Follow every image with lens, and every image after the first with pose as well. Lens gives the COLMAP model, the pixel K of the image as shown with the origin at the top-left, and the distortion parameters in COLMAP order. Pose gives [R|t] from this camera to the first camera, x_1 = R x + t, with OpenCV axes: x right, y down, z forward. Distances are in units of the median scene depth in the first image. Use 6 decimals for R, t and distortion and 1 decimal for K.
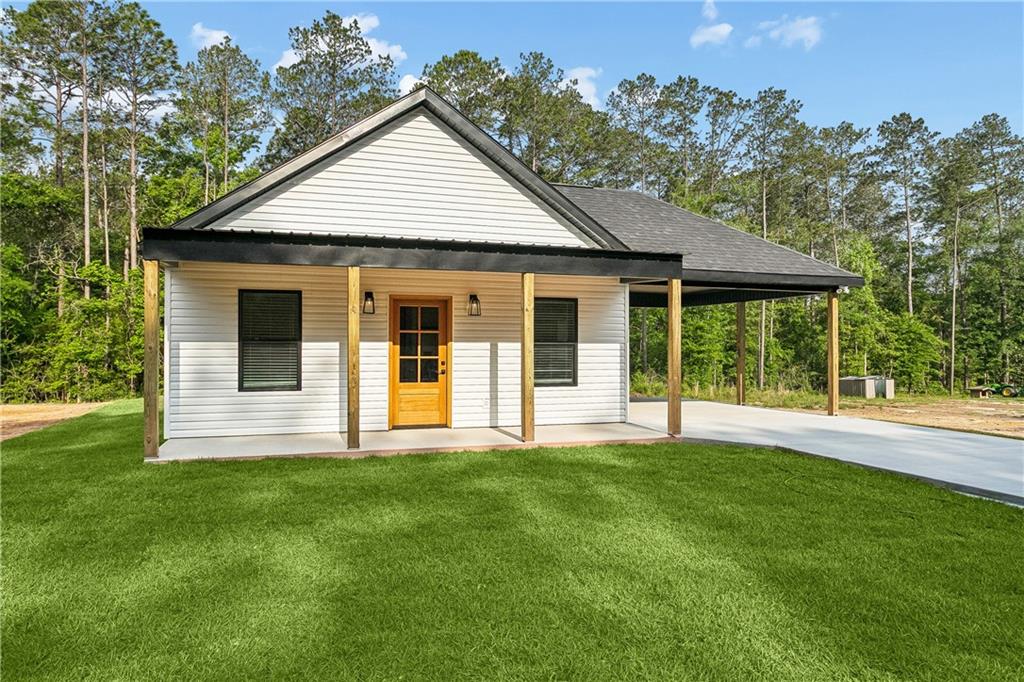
lens RADIAL K [[673.9, 0, 515.8], [0, 673.9, 346.0], [0, 0, 1]] dist [0.000074, 0.002726]
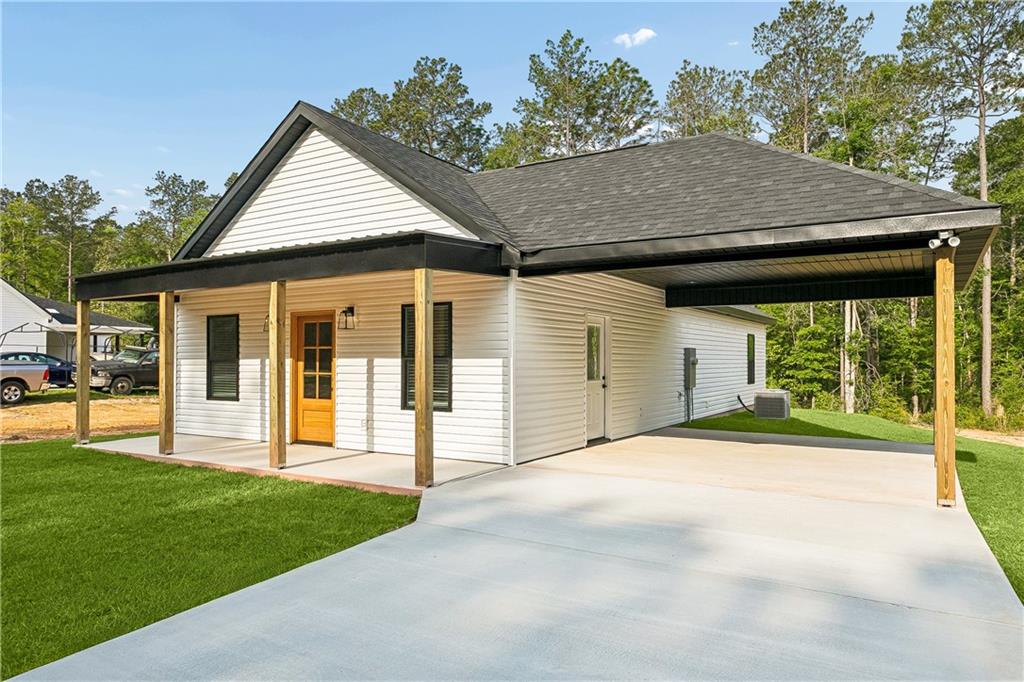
lens RADIAL K [[673.9, 0, 518.8], [0, 673.9, 355.9], [0, 0, 1]] dist [0.000074, 0.002726]
pose [[0.644989, -0.007651, -0.764153, 0.759052], [0.003613, 0.999969, -0.006962, -0.001076], [0.764183, 0.001730, 0.644997, 0.551600]]
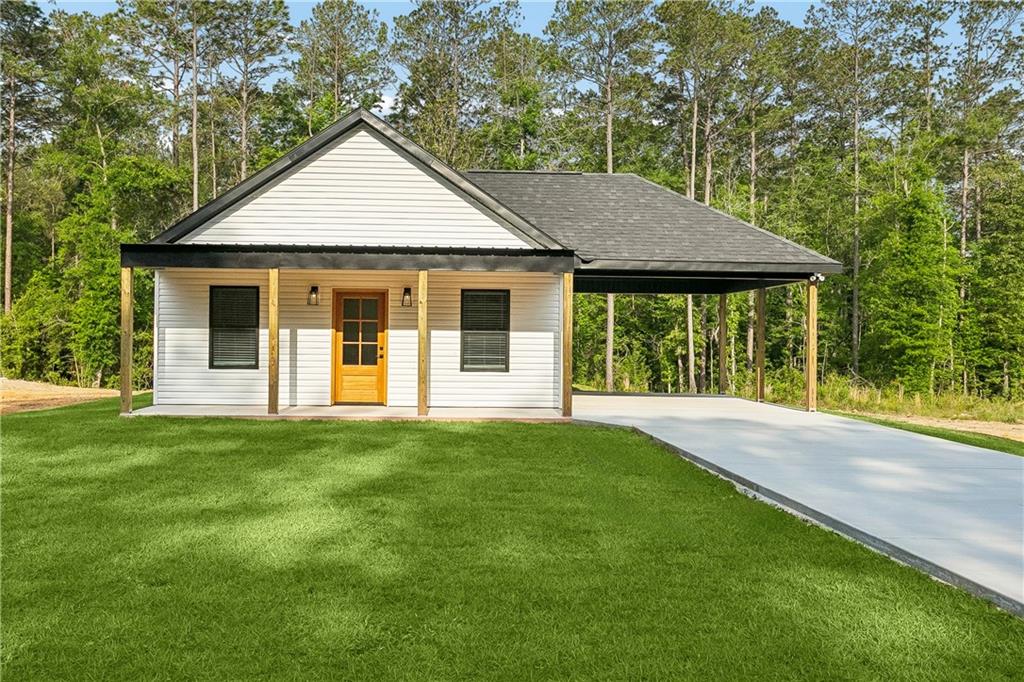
lens RADIAL K [[896.6, 0, 509.2], [0, 896.6, 340.5], [0, 0, 1]] dist [0.005373, -0.001227]
pose [[0.962883, 0.009535, -0.269750, 0.478104], [-0.008758, 0.999953, 0.004083, 0.003971], [0.269777, -0.001569, 0.962922, -0.368670]]
